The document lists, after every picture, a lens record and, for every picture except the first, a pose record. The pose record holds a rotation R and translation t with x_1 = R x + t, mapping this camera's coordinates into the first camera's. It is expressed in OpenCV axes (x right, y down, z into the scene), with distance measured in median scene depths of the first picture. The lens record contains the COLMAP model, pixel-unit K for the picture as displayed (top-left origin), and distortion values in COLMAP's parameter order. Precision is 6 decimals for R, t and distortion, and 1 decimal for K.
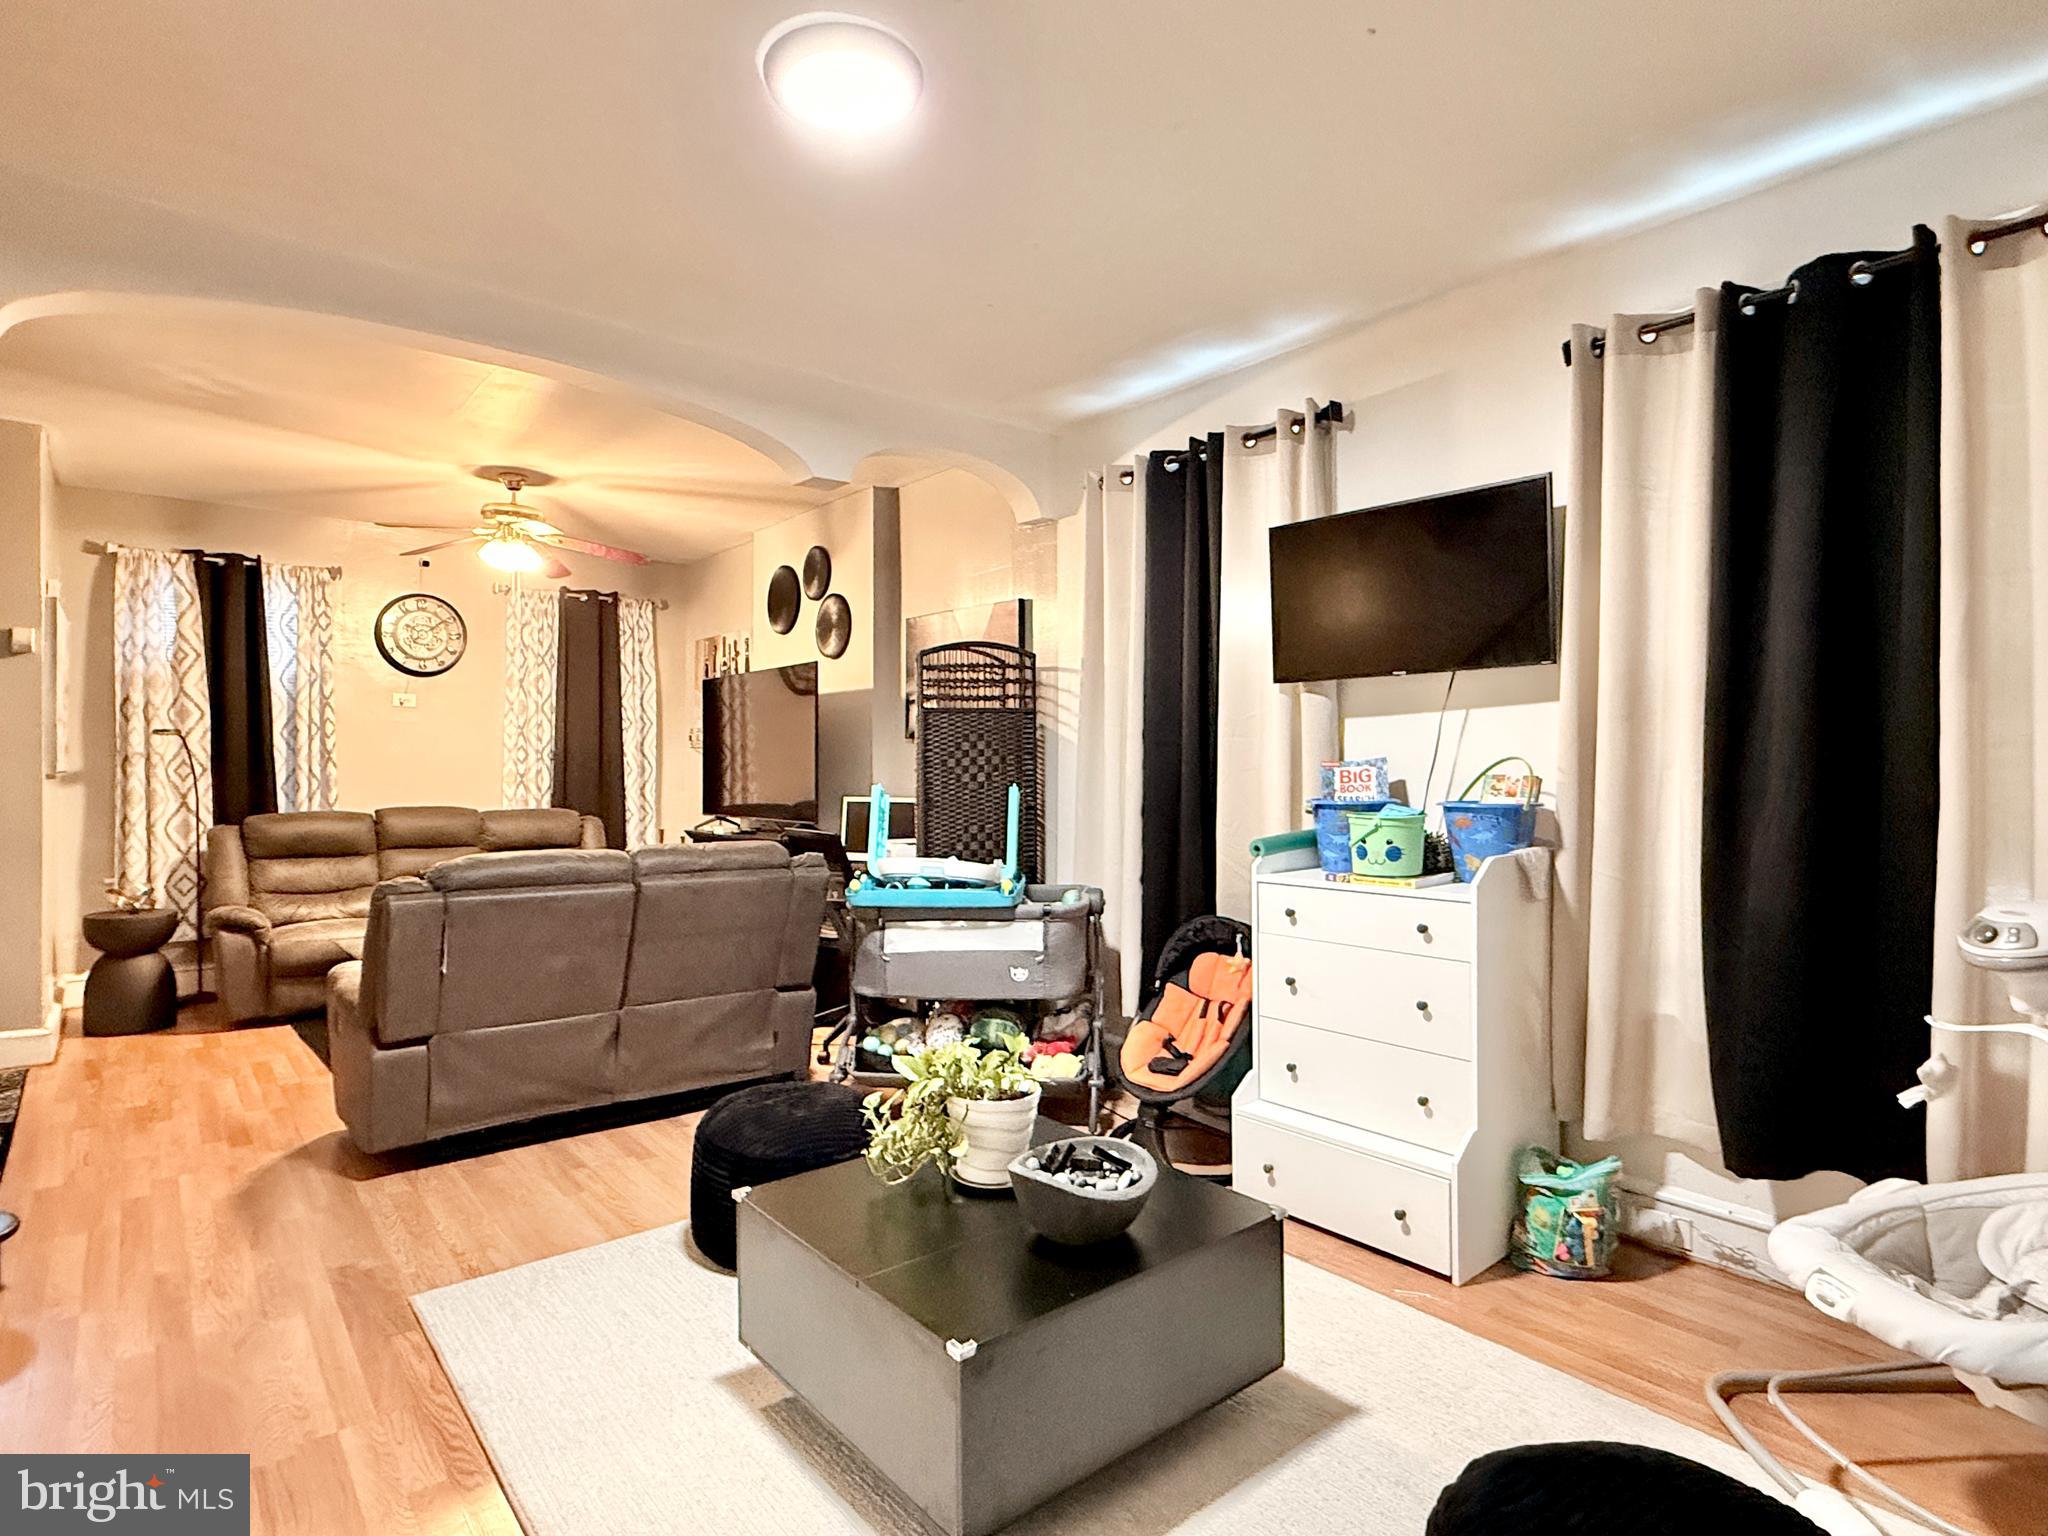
lens RADIAL K [[1082.1, 0, 1024.0], [0, 1082.1, 768.0], [0, 0, 1]] dist [-0.000002, 0.000536]
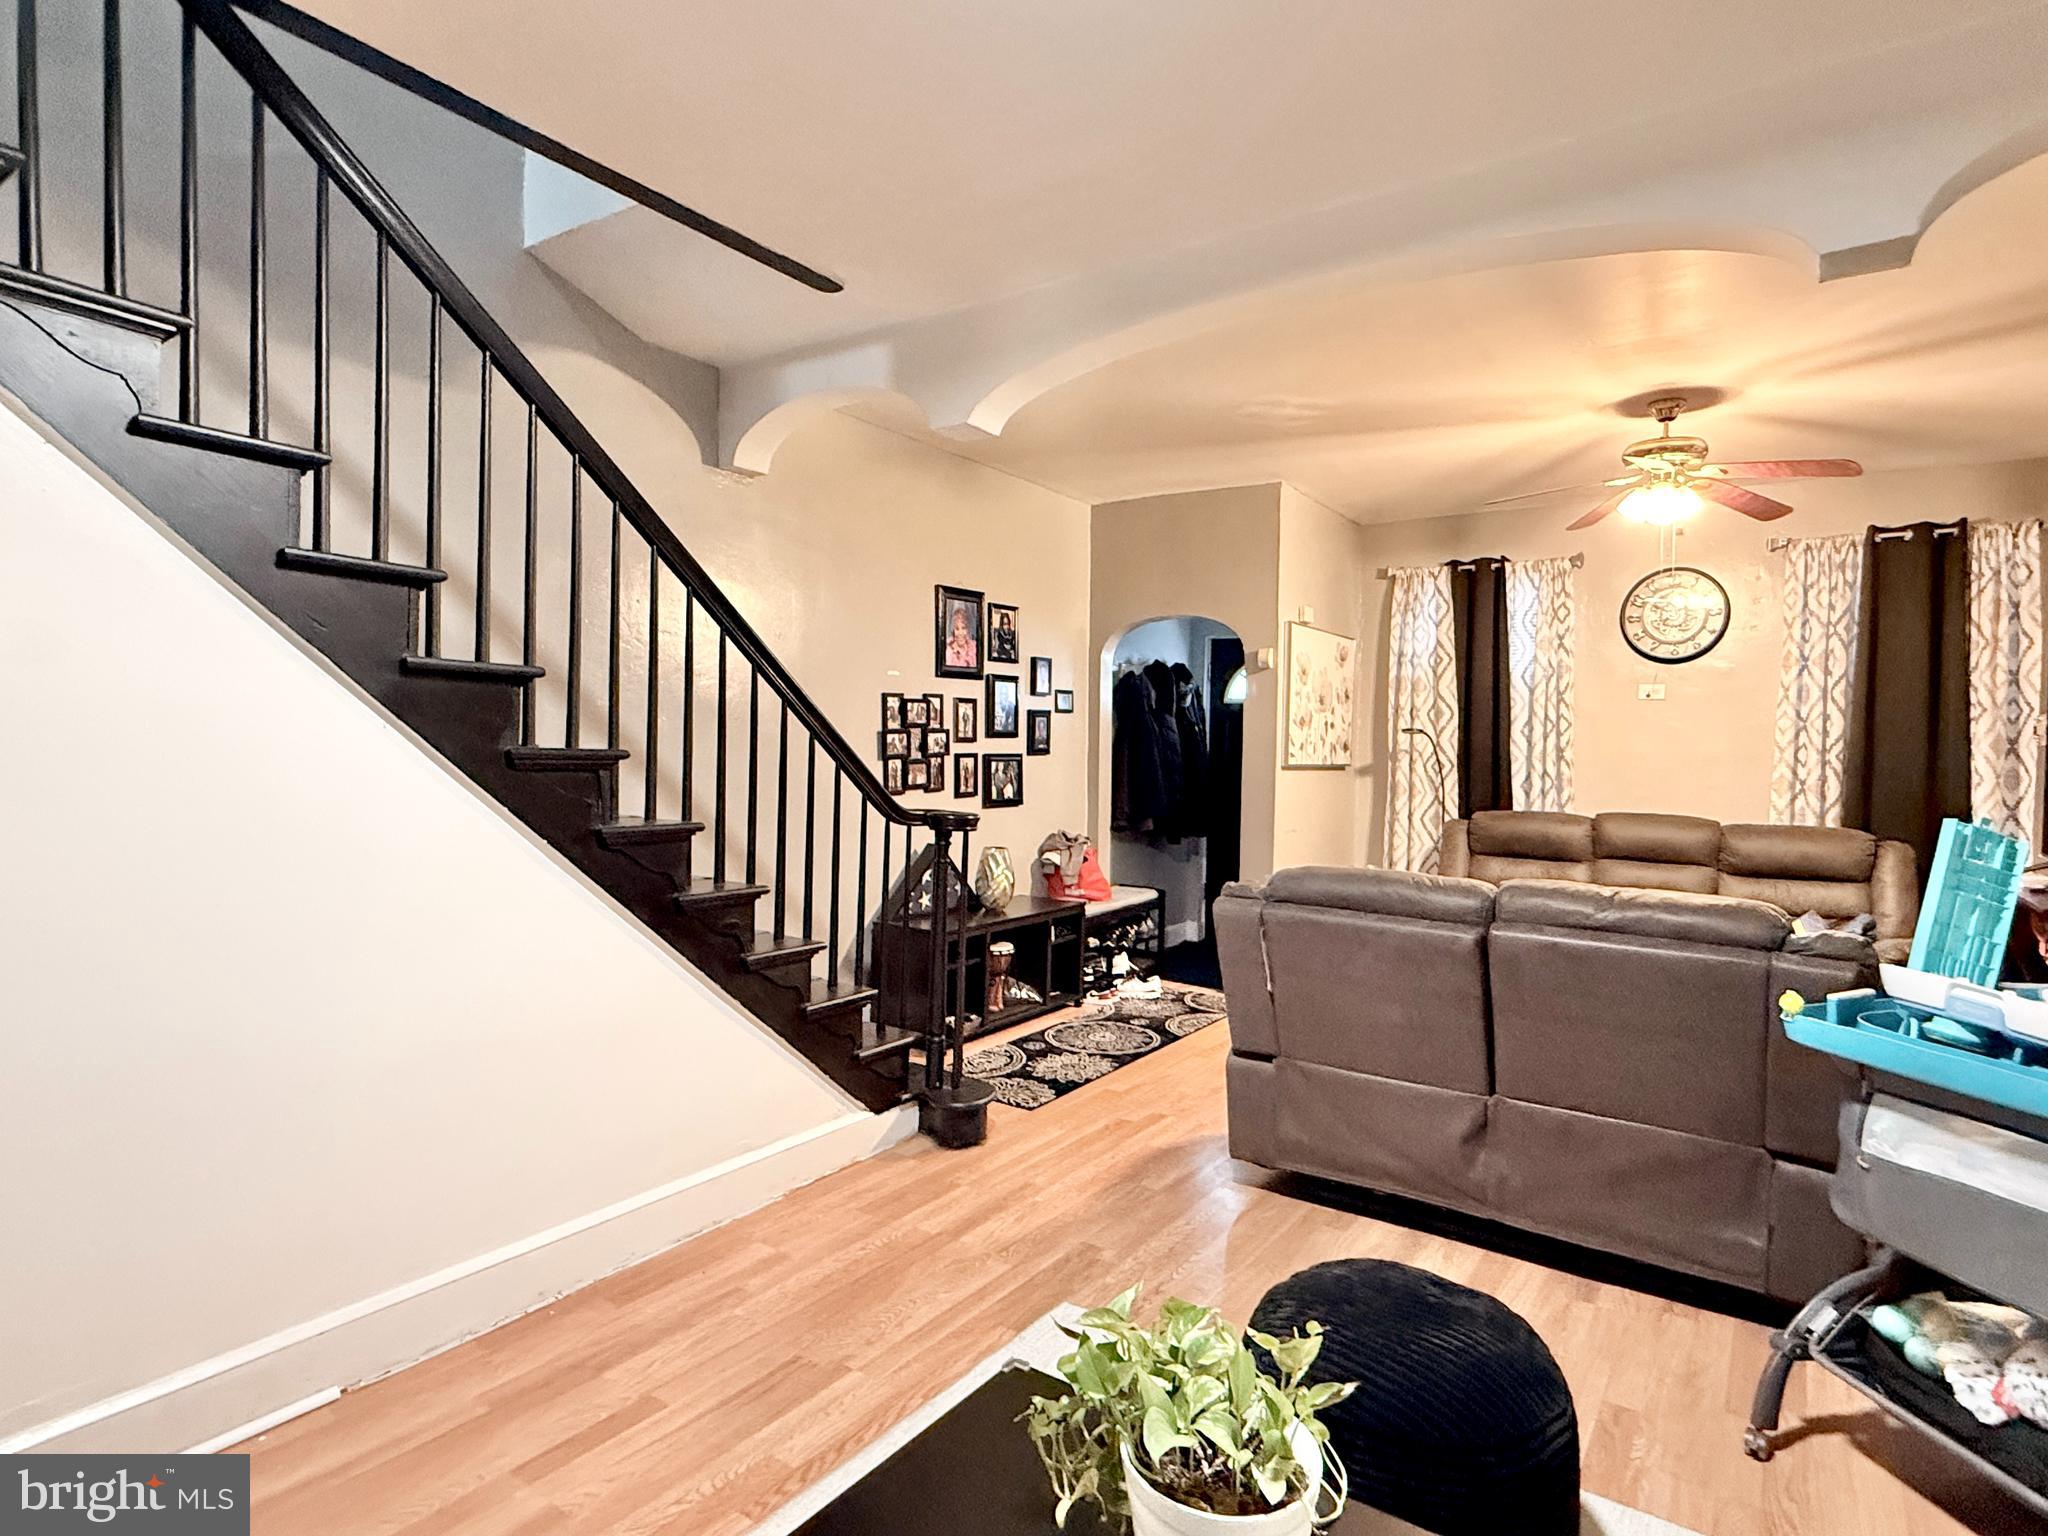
lens RADIAL K [[1082.1, 0, 1024.0], [0, 1082.1, 768.0], [0, 0, 1]] dist [-0.000002, 0.000536]
pose [[0.265203, 0.020592, -0.963973, 0.158512], [-0.020995, 0.999658, 0.015578, -0.004200], [0.963964, 0.016108, 0.265544, 0.309162]]
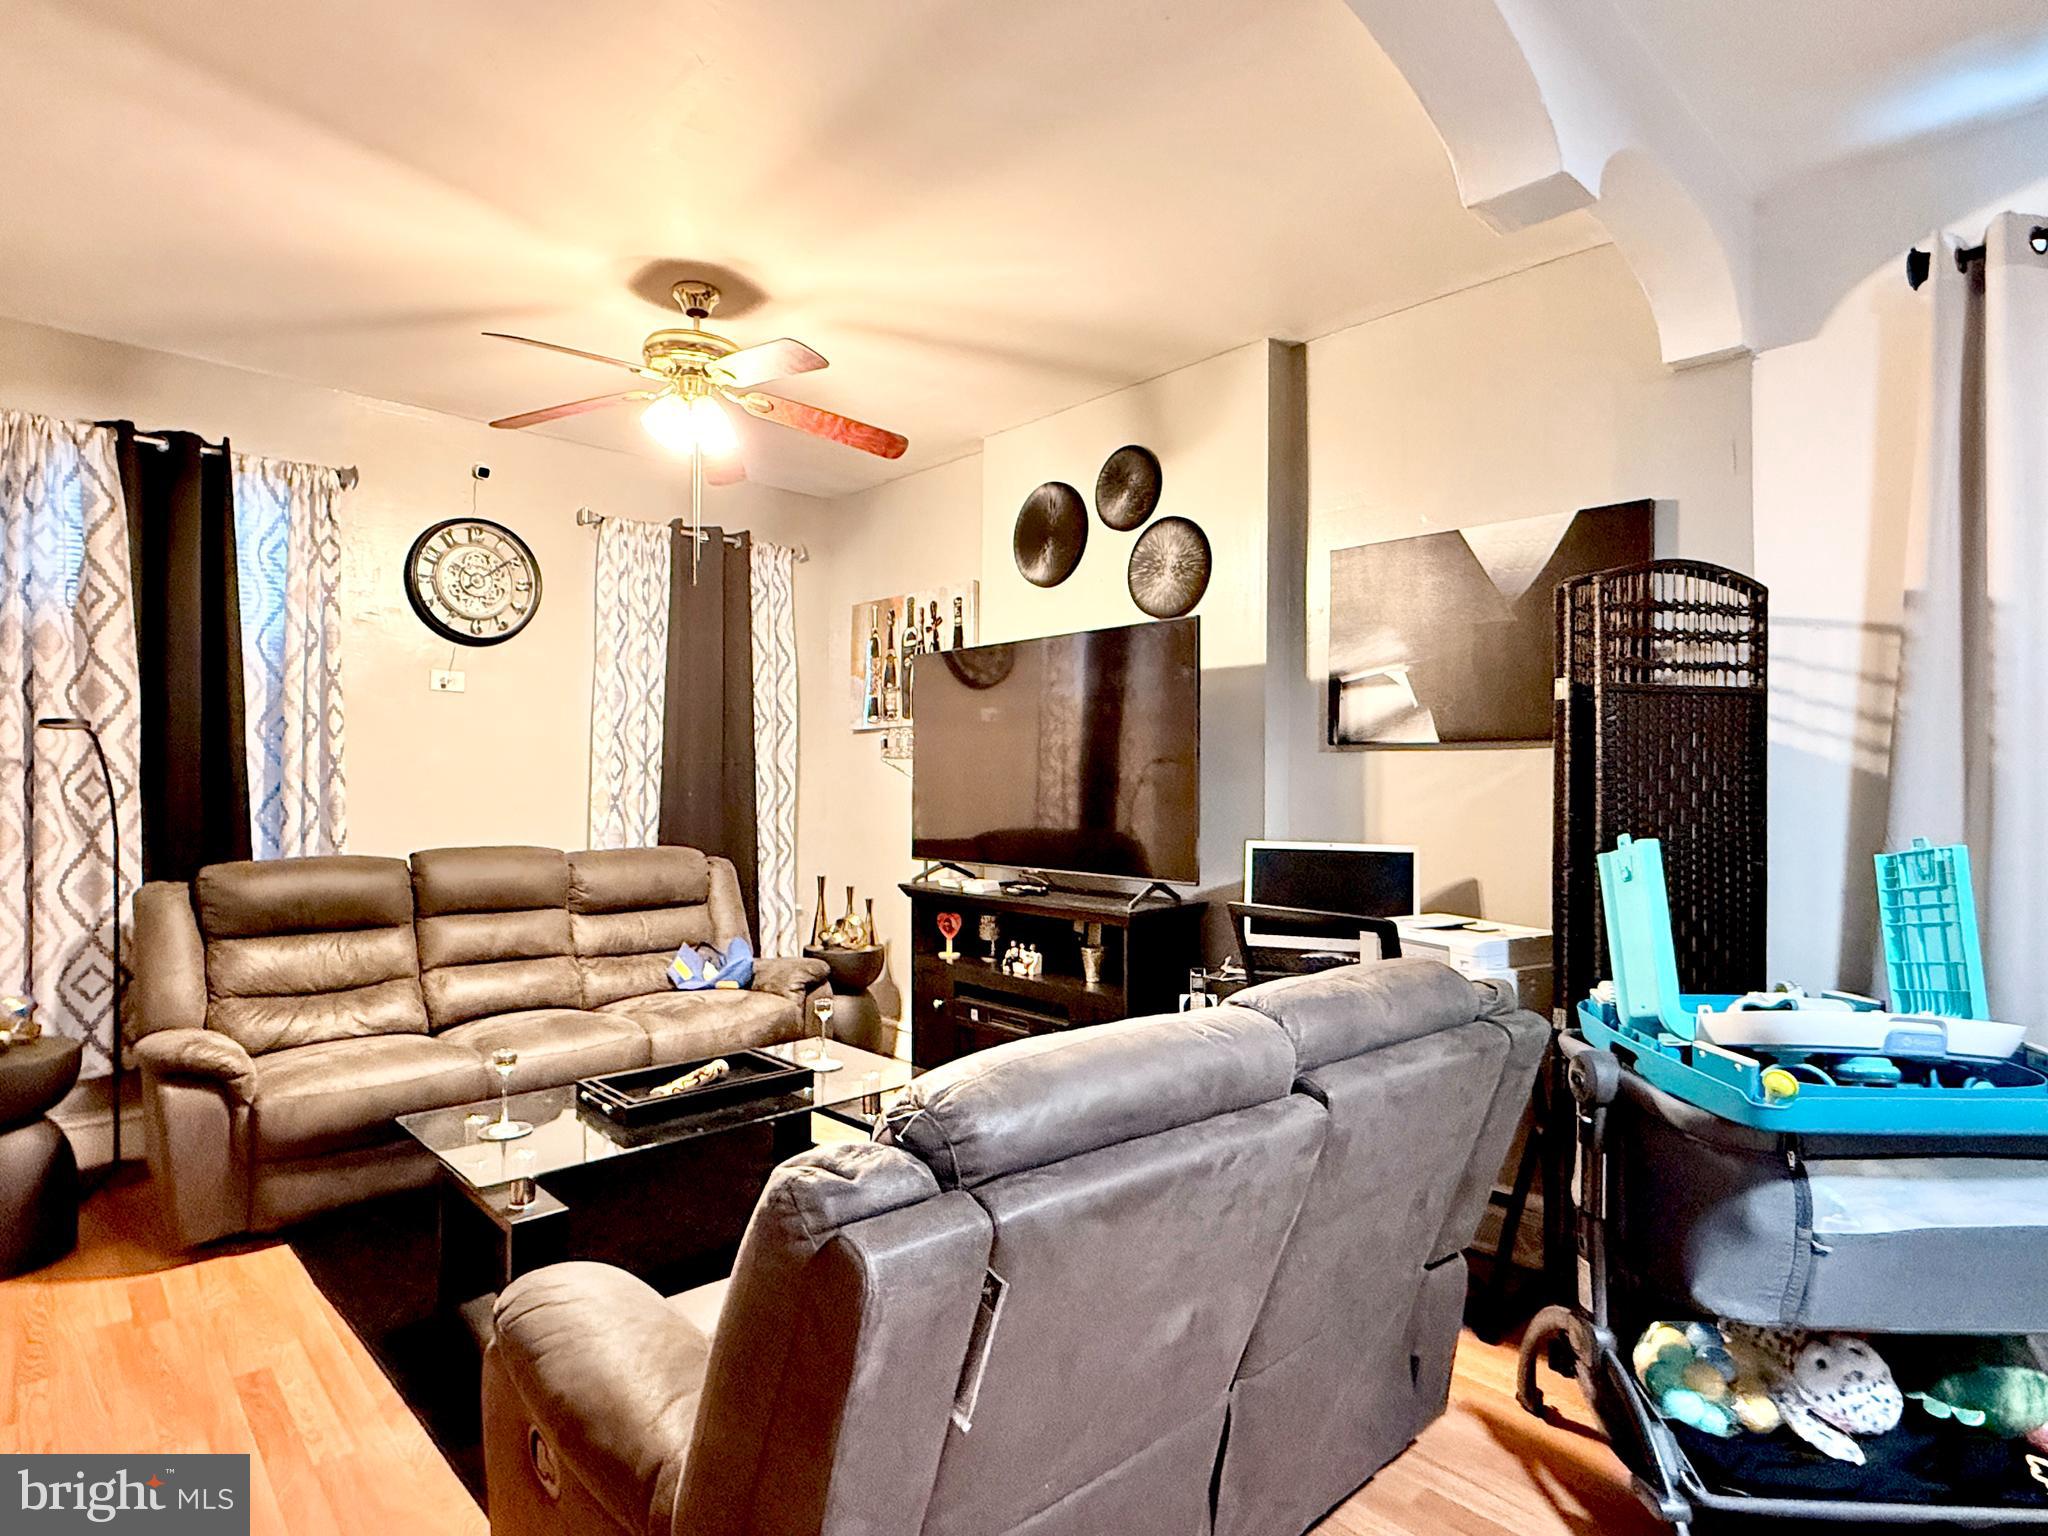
lens RADIAL K [[1088.7, 0, 1024.0], [0, 1088.7, 768.0], [0, 0, 1]] dist [0.000856, -0.000217]
pose [[0.998227, 0.006391, 0.059185, -0.298933], [-0.005685, 0.999911, -0.012086, -0.005276], [-0.059257, 0.011728, 0.998174, 0.369288]]
